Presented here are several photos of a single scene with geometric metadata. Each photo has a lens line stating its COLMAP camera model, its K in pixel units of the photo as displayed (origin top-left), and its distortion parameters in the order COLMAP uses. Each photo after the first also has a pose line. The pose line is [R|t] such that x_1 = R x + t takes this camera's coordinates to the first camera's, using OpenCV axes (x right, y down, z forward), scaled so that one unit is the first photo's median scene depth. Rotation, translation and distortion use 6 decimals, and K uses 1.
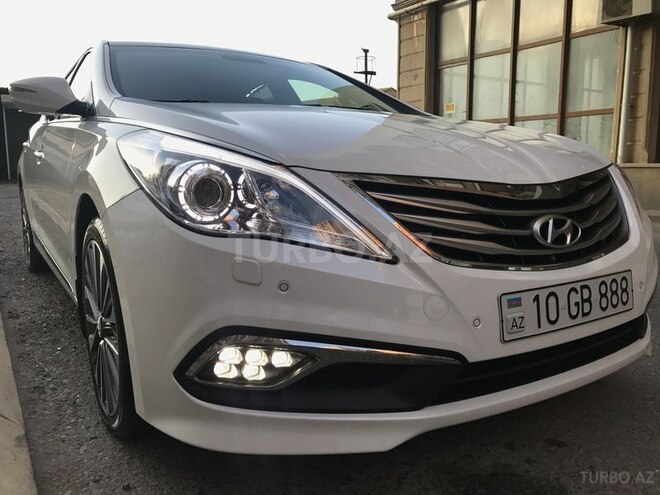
lens RADIAL K [[542.7, 0, 330.5], [0, 542.7, 246.5], [0, 0, 1]] dist [0.006969, 0.001812]
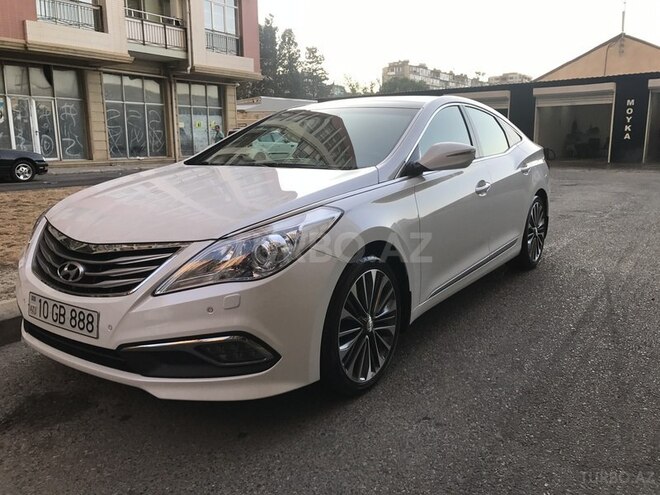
lens RADIAL K [[542.7, 0, 331.0], [0, 542.7, 248.3], [0, 0, 1]] dist [0.006969, 0.001812]
pose [[0.343837, 0.172029, -0.923137, 2.183404], [-0.114778, 0.983404, 0.140509, -0.417384], [0.931988, 0.057644, 0.357875, 1.120355]]
